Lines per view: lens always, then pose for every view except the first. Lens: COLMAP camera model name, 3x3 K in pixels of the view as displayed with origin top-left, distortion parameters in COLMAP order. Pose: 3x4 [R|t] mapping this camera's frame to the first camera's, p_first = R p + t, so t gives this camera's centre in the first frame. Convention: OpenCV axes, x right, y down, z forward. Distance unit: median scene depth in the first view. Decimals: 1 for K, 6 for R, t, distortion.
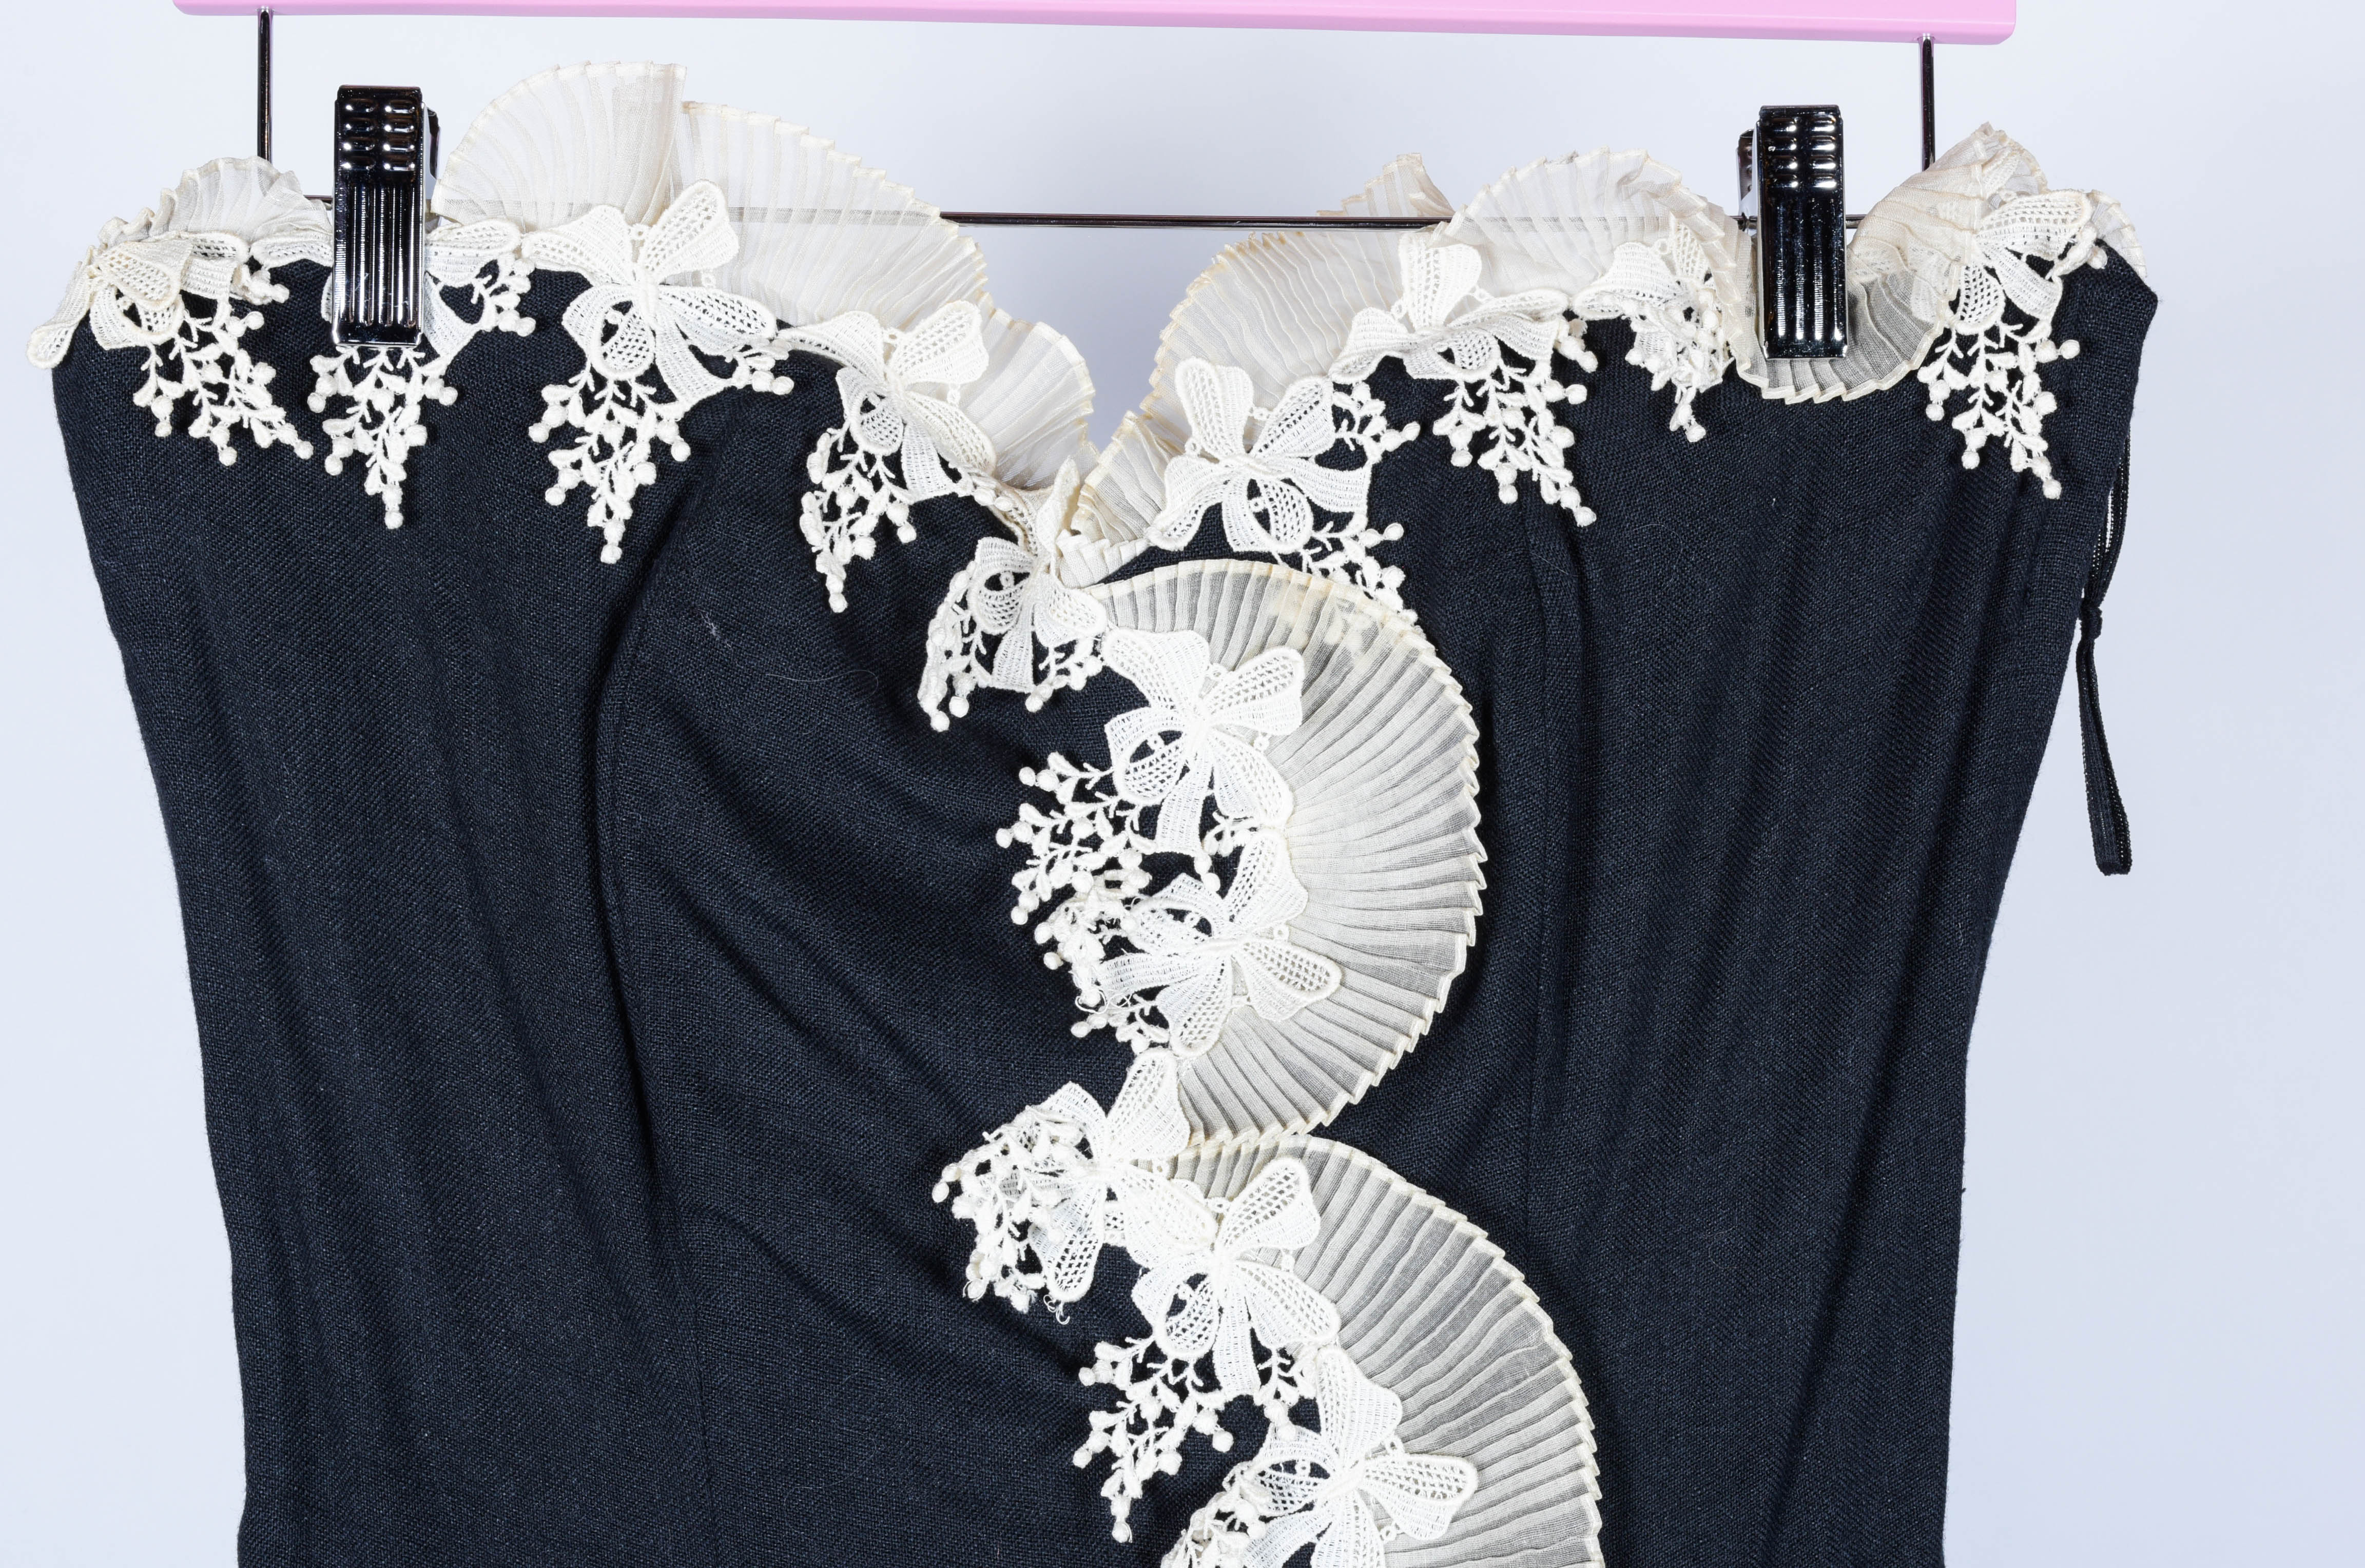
lens RADIAL K [[4173.0, 0, 1190.4], [0, 4173.0, 778.0], [0, 0, 1]] dist [-0.019007, 0.000000]
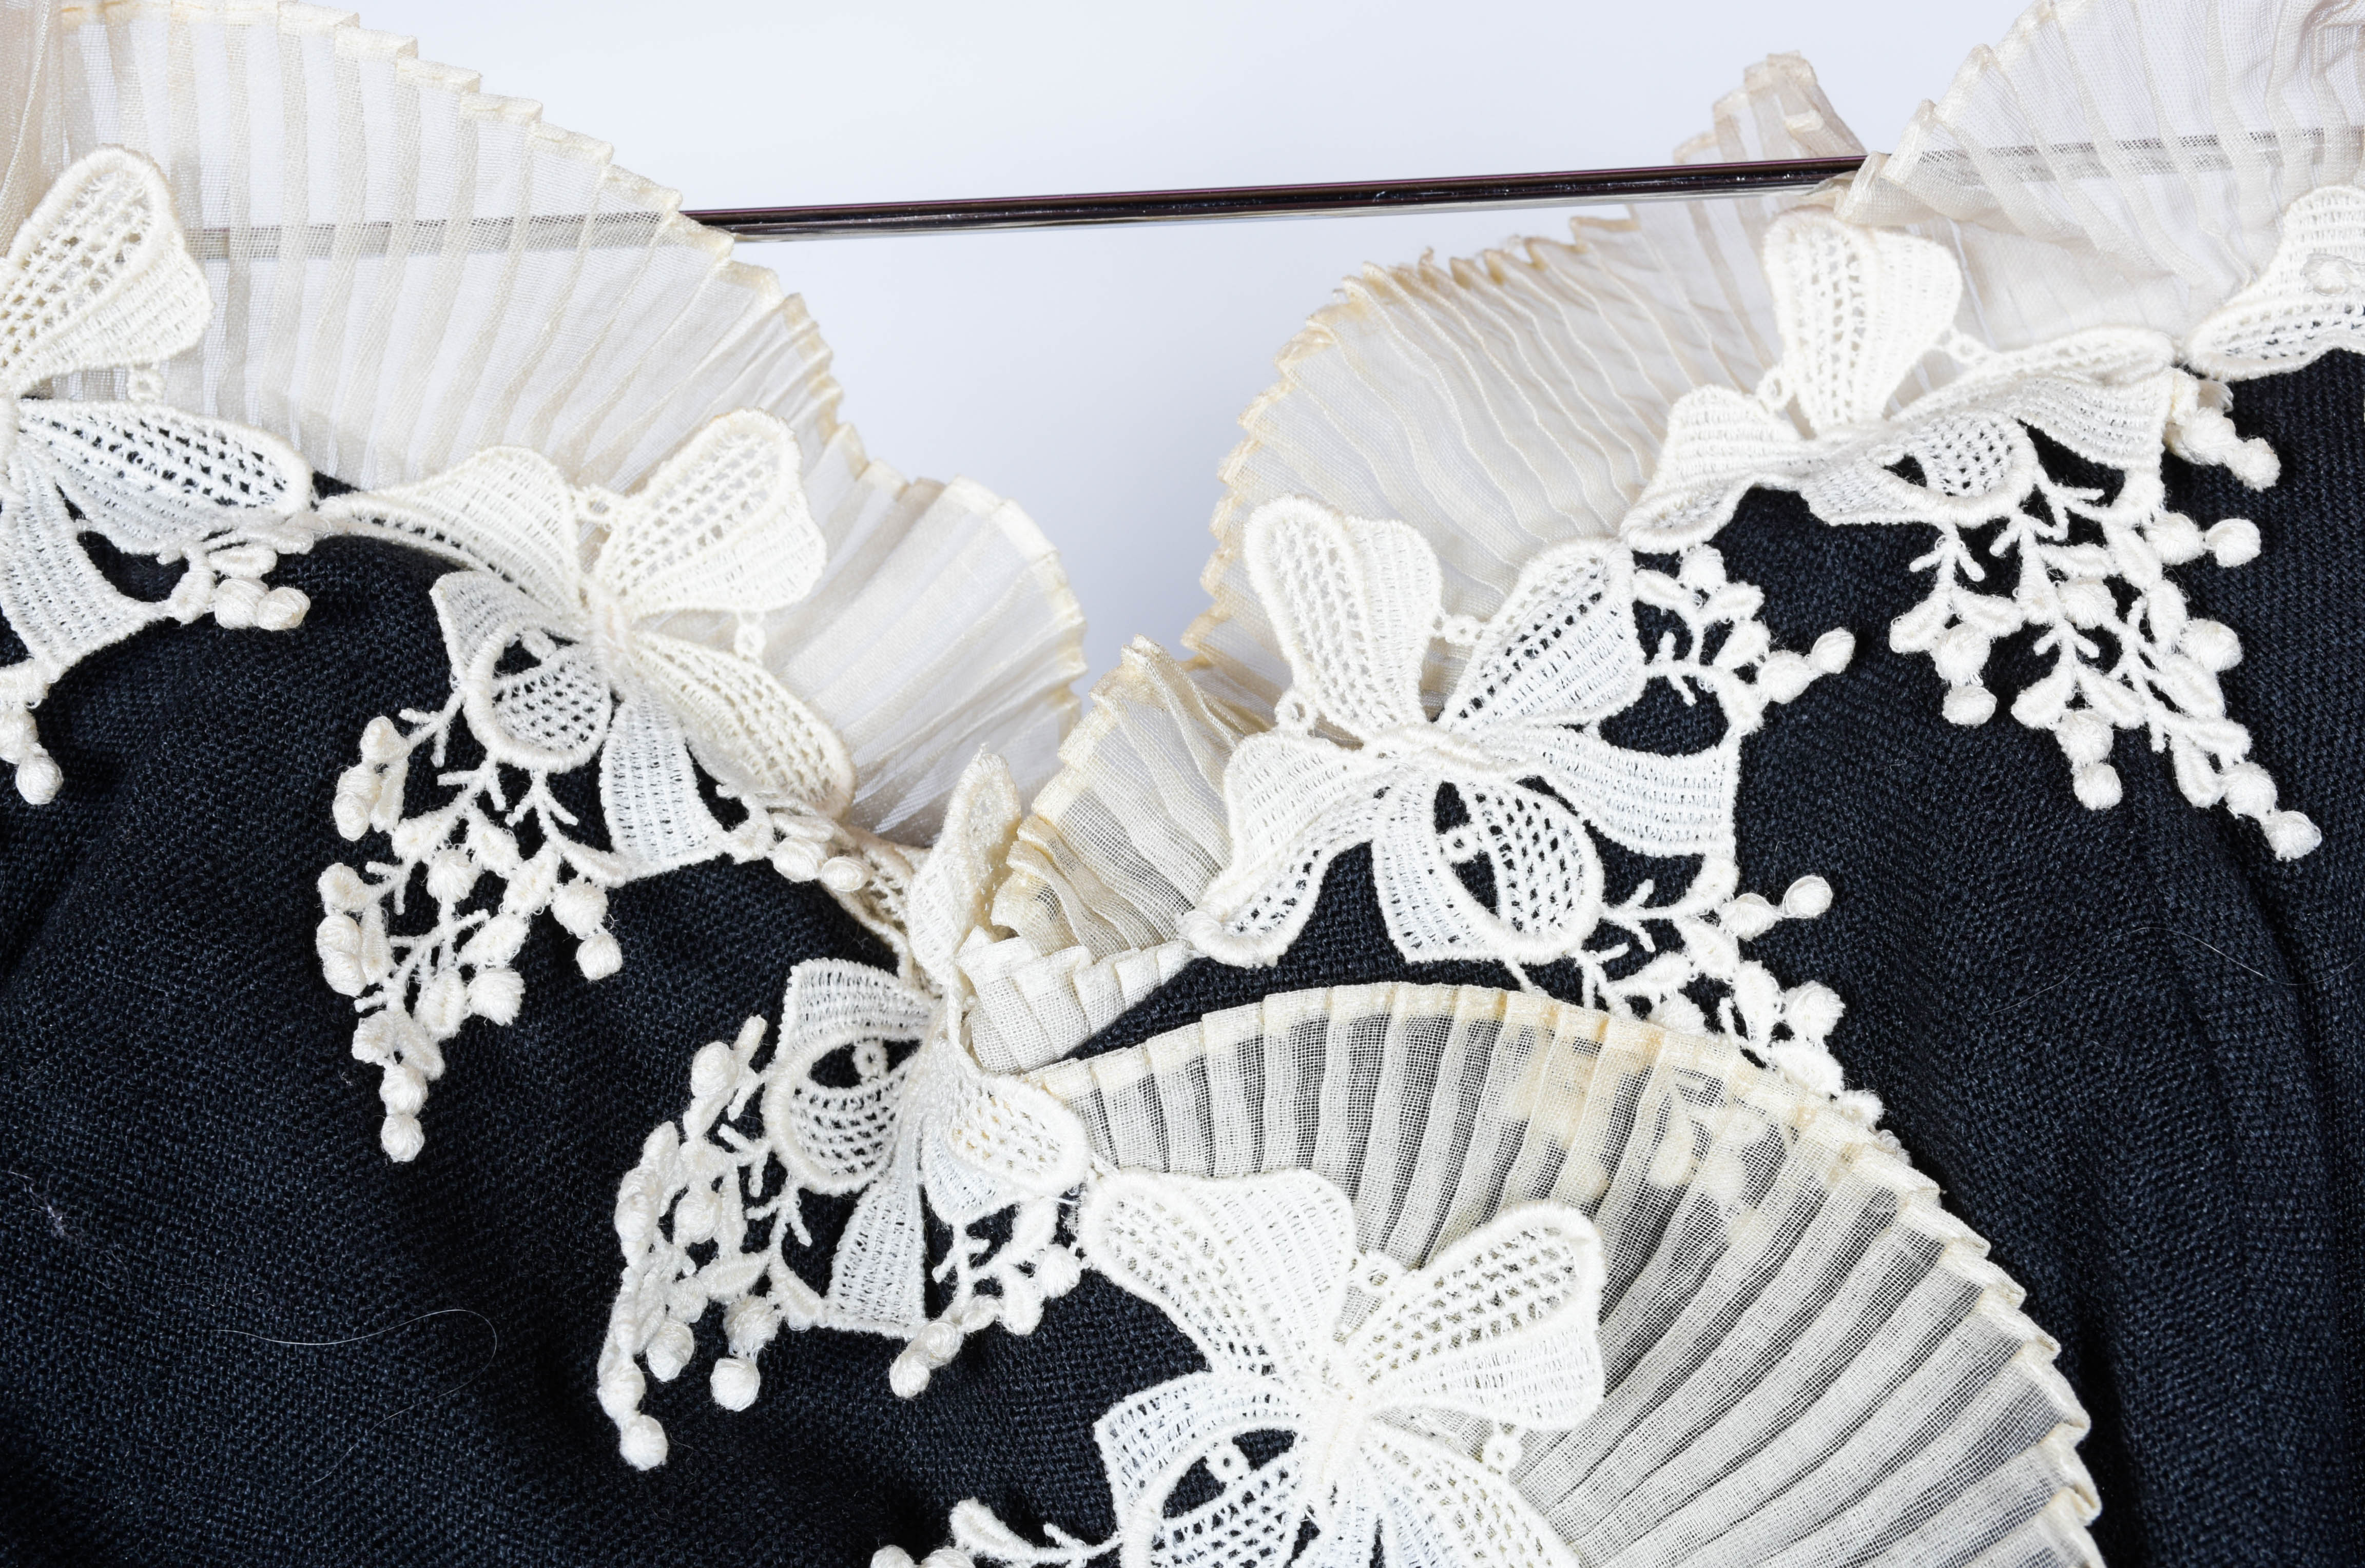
lens RADIAL K [[3377.1, 0, 1162.7], [0, 3377.1, 785.8], [0, 0, 1]] dist [-0.012620, 0.000000]
pose [[0.994581, -0.051447, -0.090340, 0.017141], [0.039470, 0.990770, -0.129683, -0.030291], [0.096178, 0.125414, 0.987432, 0.678860]]
